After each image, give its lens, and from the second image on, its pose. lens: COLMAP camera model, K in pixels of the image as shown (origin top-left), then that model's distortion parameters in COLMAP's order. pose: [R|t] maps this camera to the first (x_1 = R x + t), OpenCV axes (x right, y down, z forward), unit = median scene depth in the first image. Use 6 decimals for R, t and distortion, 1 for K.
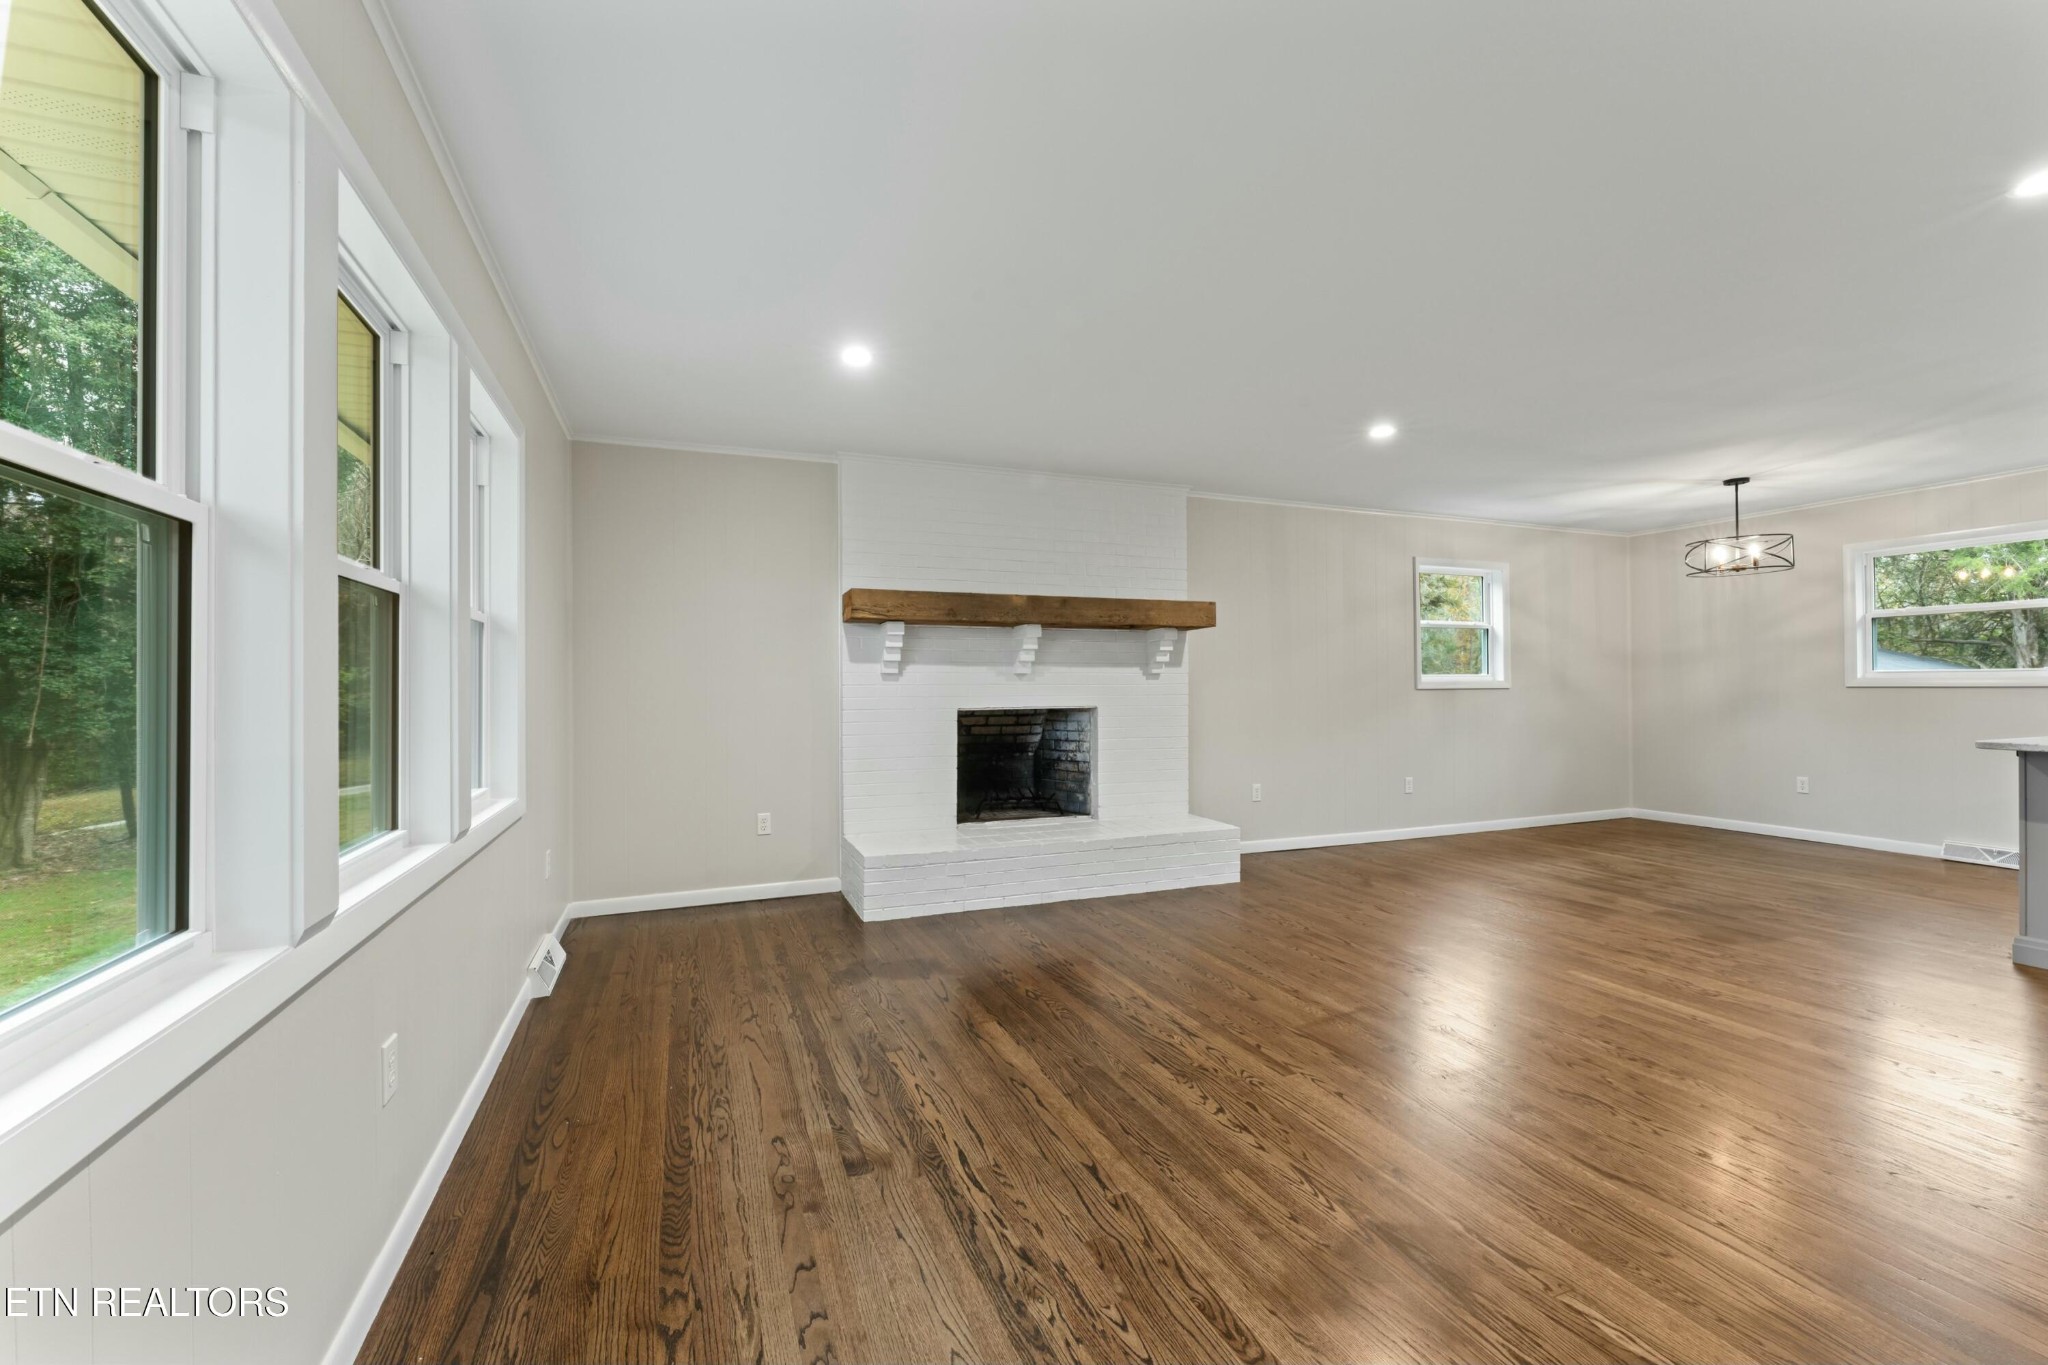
lens RADIAL K [[827.4, 0, 1006.5], [0, 827.4, 673.7], [0, 0, 1]] dist [-0.007046, 0.000679]
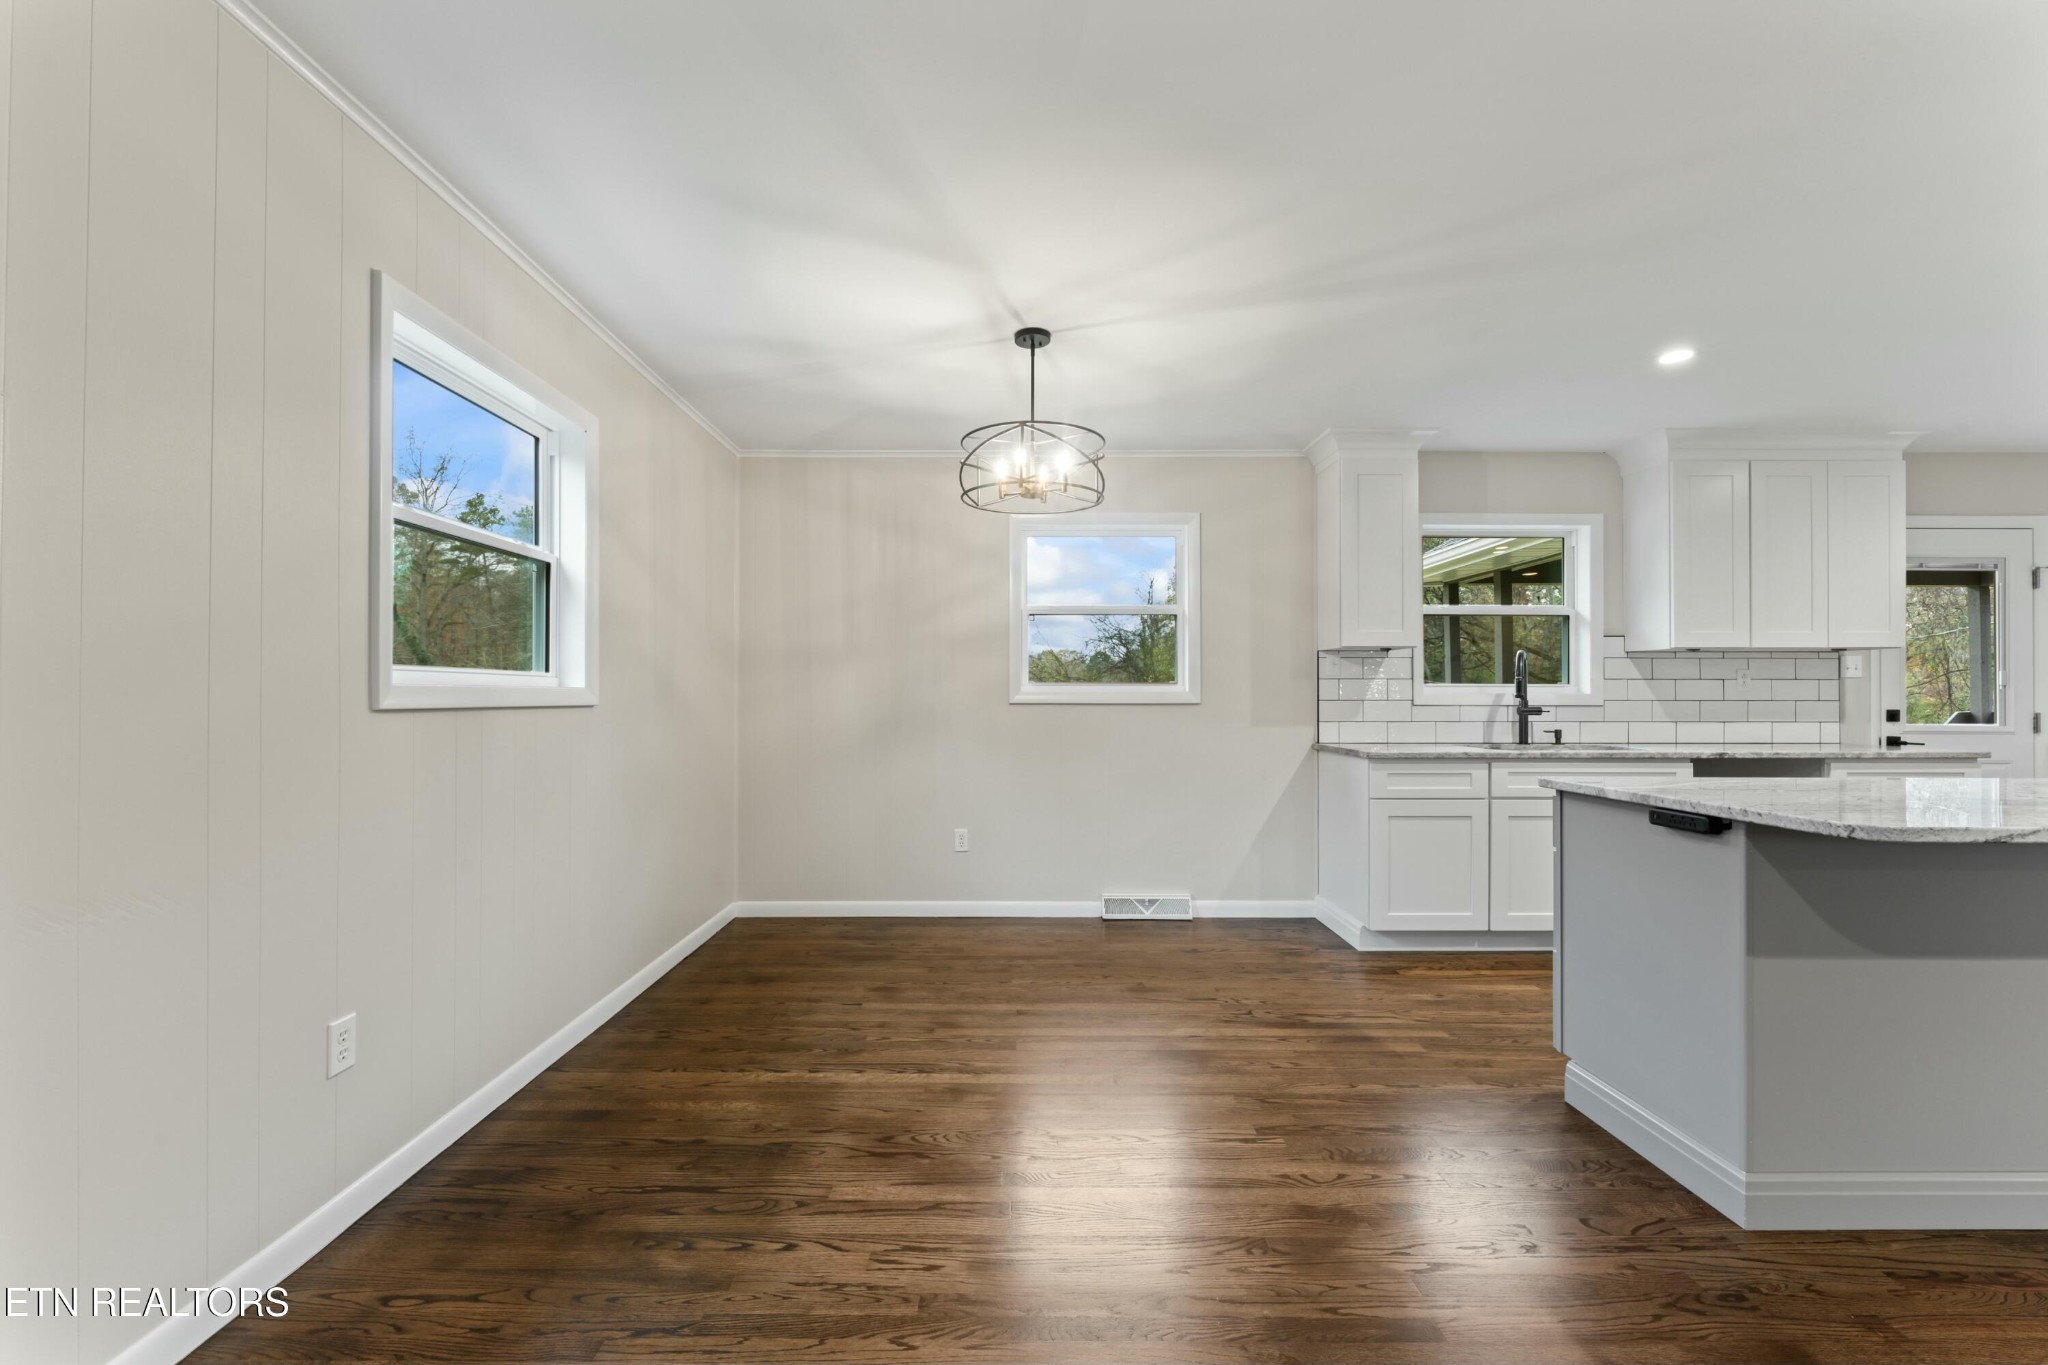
lens RADIAL K [[827.4, 0, 1007.3], [0, 827.4, 691.6], [0, 0, 1]] dist [-0.007046, 0.000679]
pose [[0.364824, 0.011394, 0.931007, 0.382535], [-0.018283, 0.999820, -0.005071, 0.011353], [-0.930897, -0.015172, 0.364966, 0.861137]]
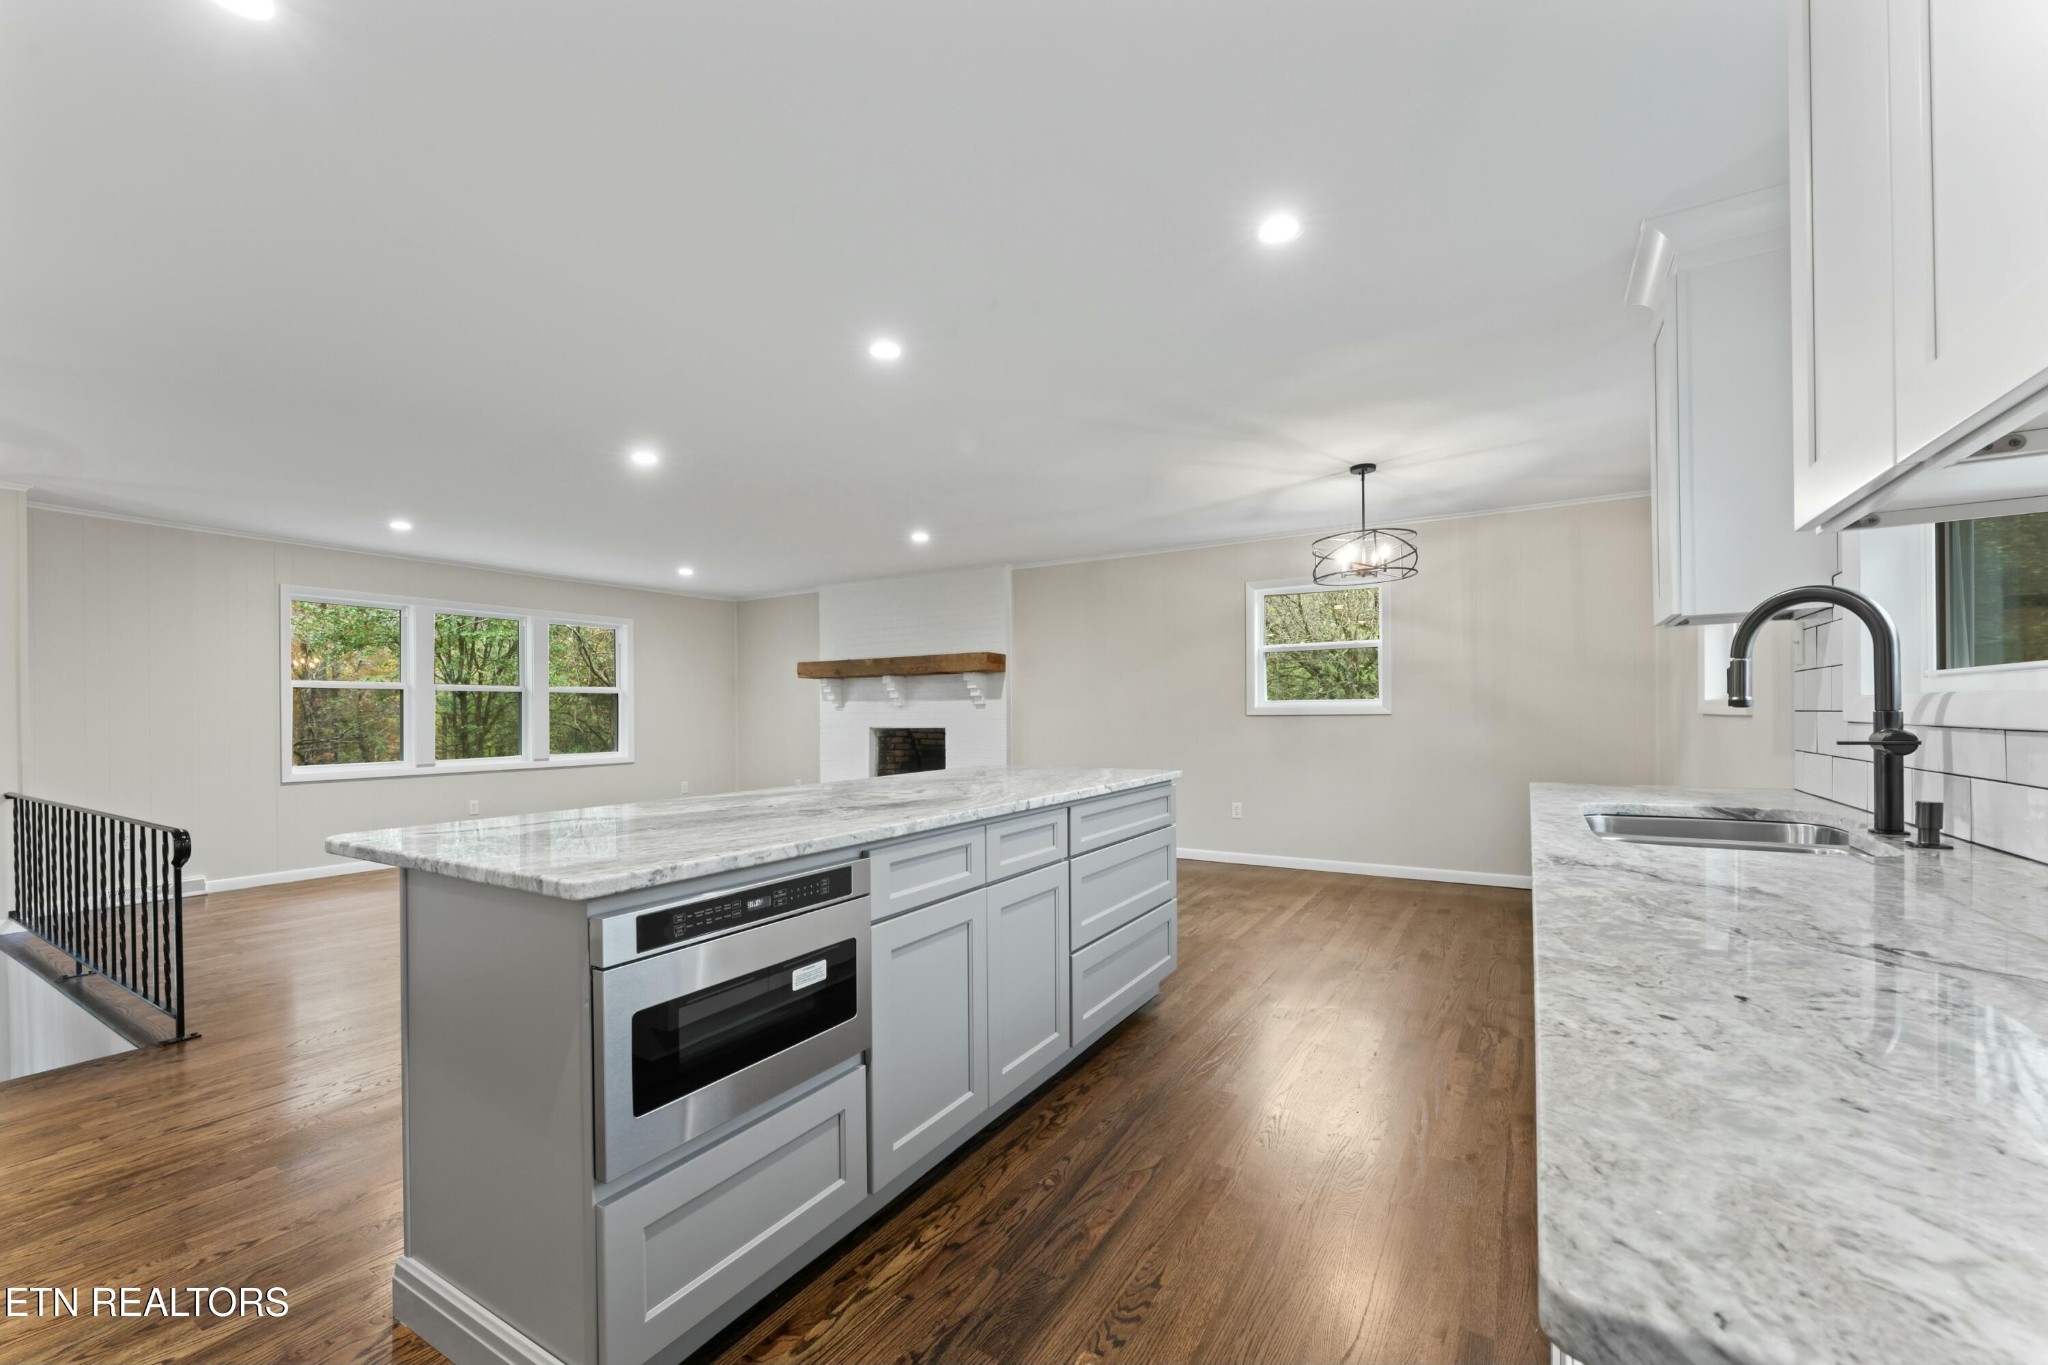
lens RADIAL K [[827.4, 0, 1028.1], [0, 827.4, 721.0], [0, 0, 1]] dist [-0.007046, 0.000679]
pose [[0.610410, 0.007323, -0.792052, 1.437245], [0.017673, 0.999582, 0.022863, -0.002969], [0.791889, -0.027954, 0.610025, 0.226729]]
